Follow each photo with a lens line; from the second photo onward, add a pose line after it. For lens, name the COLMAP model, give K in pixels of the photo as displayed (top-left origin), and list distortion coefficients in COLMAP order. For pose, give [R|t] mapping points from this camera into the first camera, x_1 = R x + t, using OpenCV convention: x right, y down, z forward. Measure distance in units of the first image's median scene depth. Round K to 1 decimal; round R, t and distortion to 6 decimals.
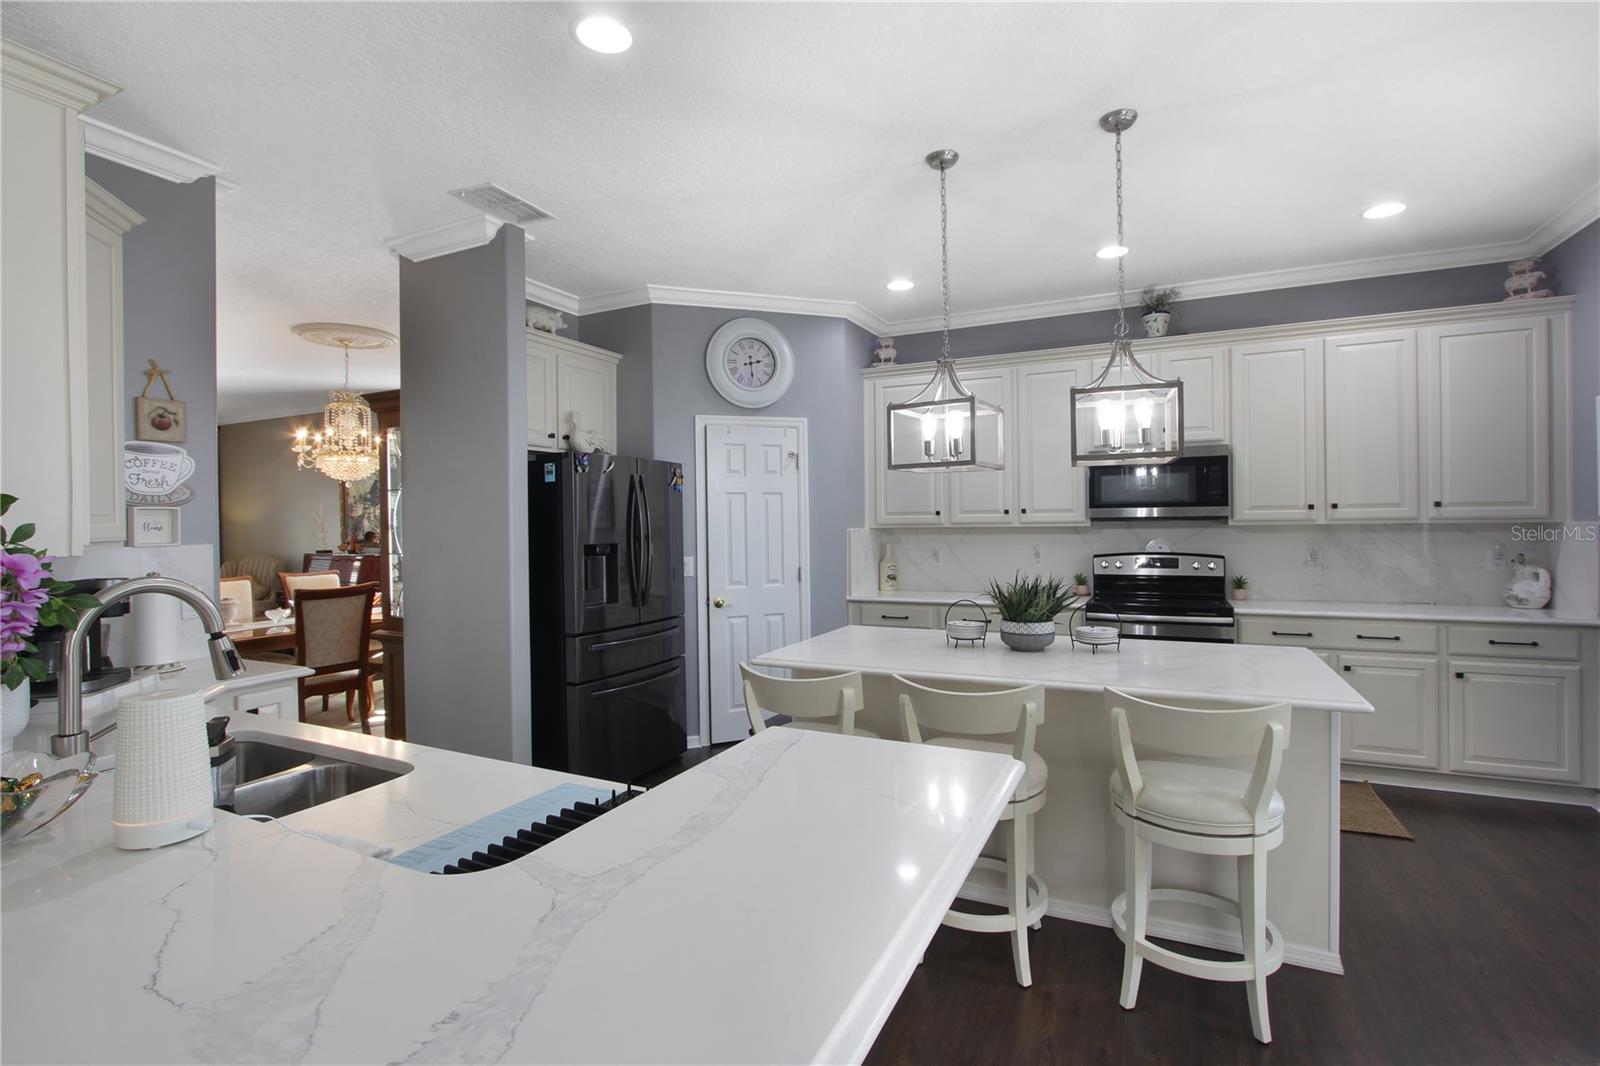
lens RADIAL K [[740.1, 0, 807.5], [0, 740.1, 526.9], [0, 0, 1]] dist [-0.021525, 0.004523]
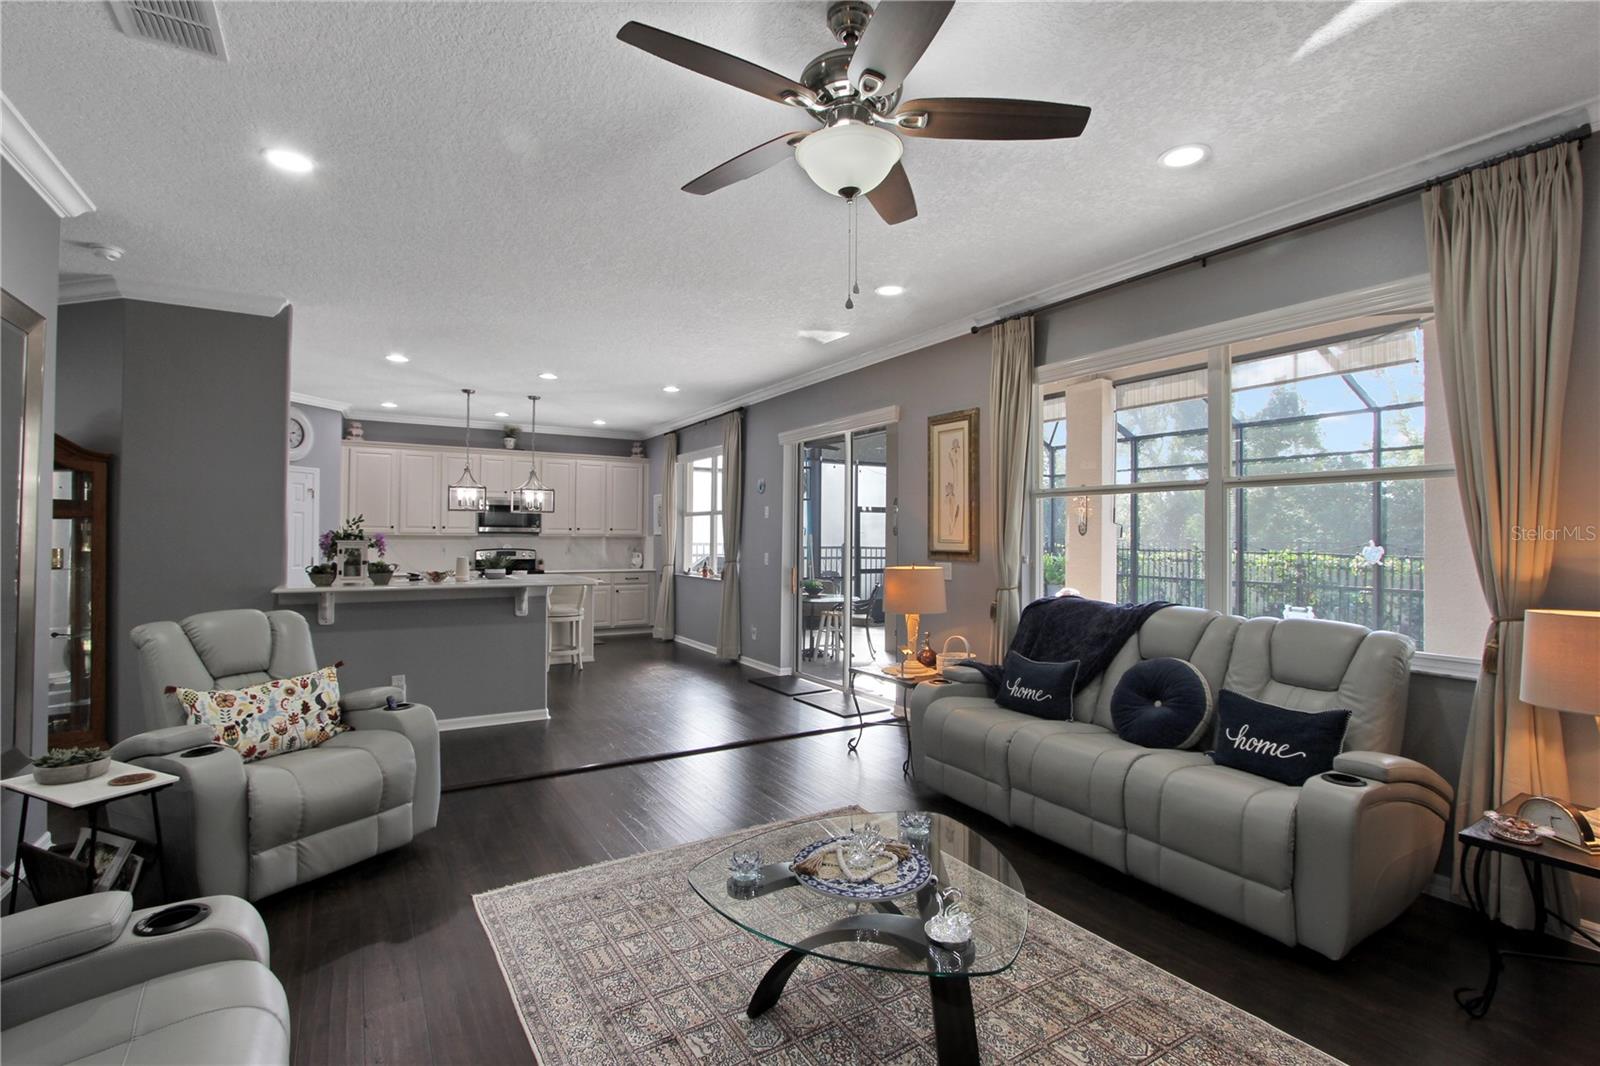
lens RADIAL K [[740.1, 0, 807.5], [0, 740.1, 526.9], [0, 0, 1]] dist [-0.021525, 0.004523]
pose [[0.541959, 0.026902, 0.839974, -0.922845], [-0.007601, 0.999604, -0.027110, 0.025279], [-0.840371, 0.008308, 0.541949, -0.967168]]
